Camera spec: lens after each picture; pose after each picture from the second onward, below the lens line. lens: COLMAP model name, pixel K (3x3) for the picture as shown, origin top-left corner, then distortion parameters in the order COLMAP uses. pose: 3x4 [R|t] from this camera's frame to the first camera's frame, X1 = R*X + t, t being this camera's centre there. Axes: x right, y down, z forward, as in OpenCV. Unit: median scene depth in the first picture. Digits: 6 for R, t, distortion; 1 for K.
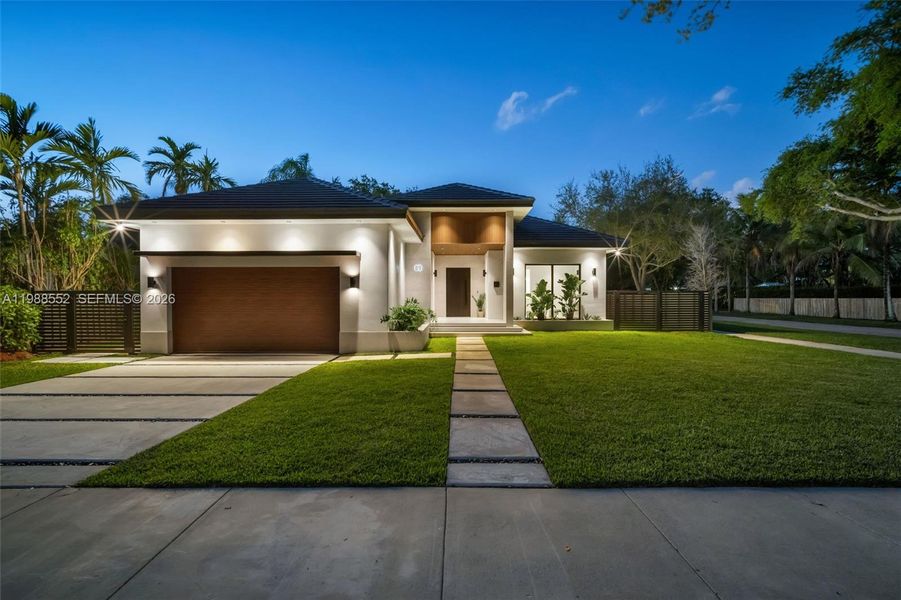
lens RADIAL K [[392.5, 0, 442.3], [0, 392.5, 299.5], [0, 0, 1]] dist [0.002387, -0.000342]
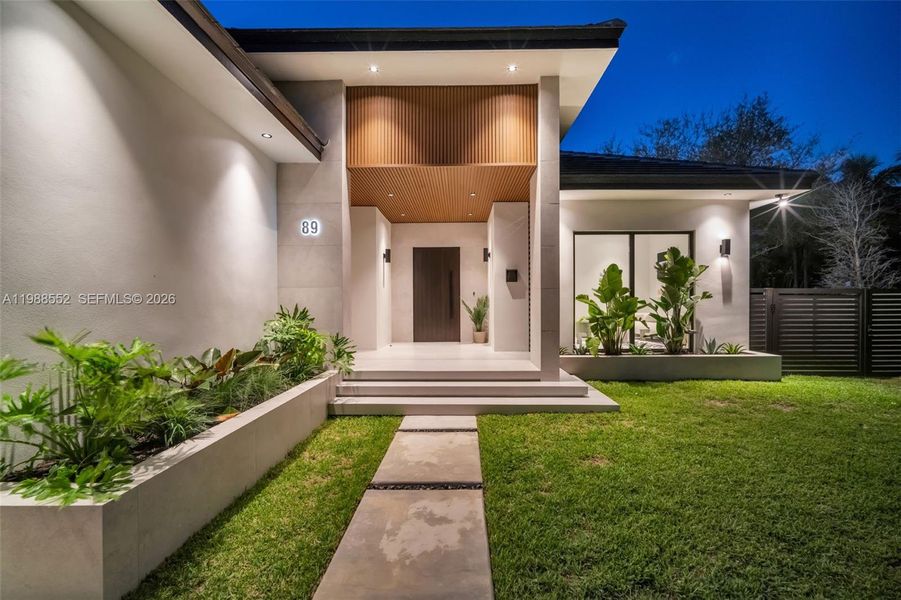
lens RADIAL K [[392.5, 0, 451.2], [0, 392.5, 305.1], [0, 0, 1]] dist [0.002387, -0.000342]
pose [[0.999993, -0.002551, 0.002760, 0.068067], [0.002562, 0.999988, -0.004166, -0.002552], [-0.002750, 0.004173, 0.999988, 0.560405]]
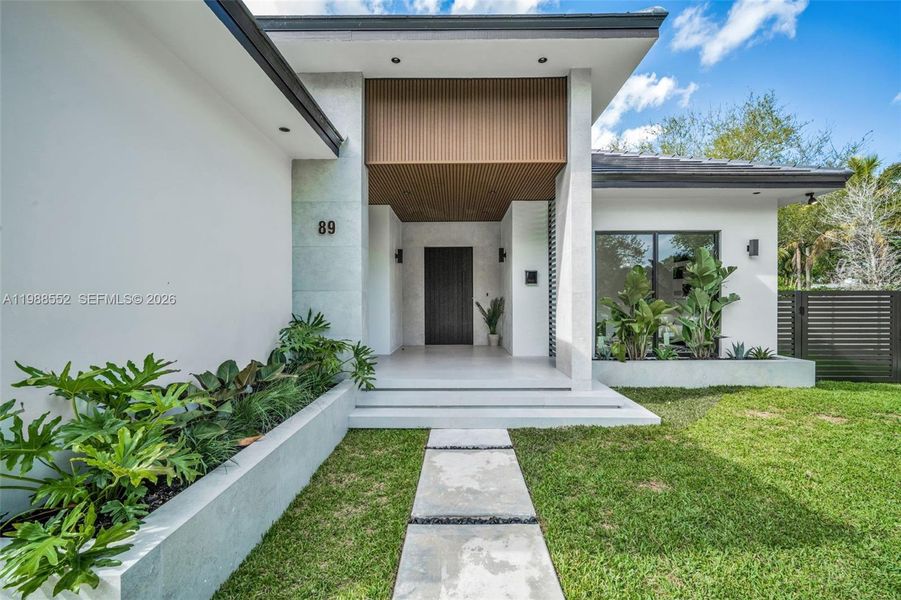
lens RADIAL K [[391.6, 0, 450.0], [0, 391.6, 301.8], [0, 0, 1]] dist [-0.002392, 0.000978]
pose [[0.999963, -0.002976, 0.008048, 0.044459], [0.003021, 0.999980, -0.005512, -0.008957], [-0.008031, 0.005536, 0.999952, 0.581307]]
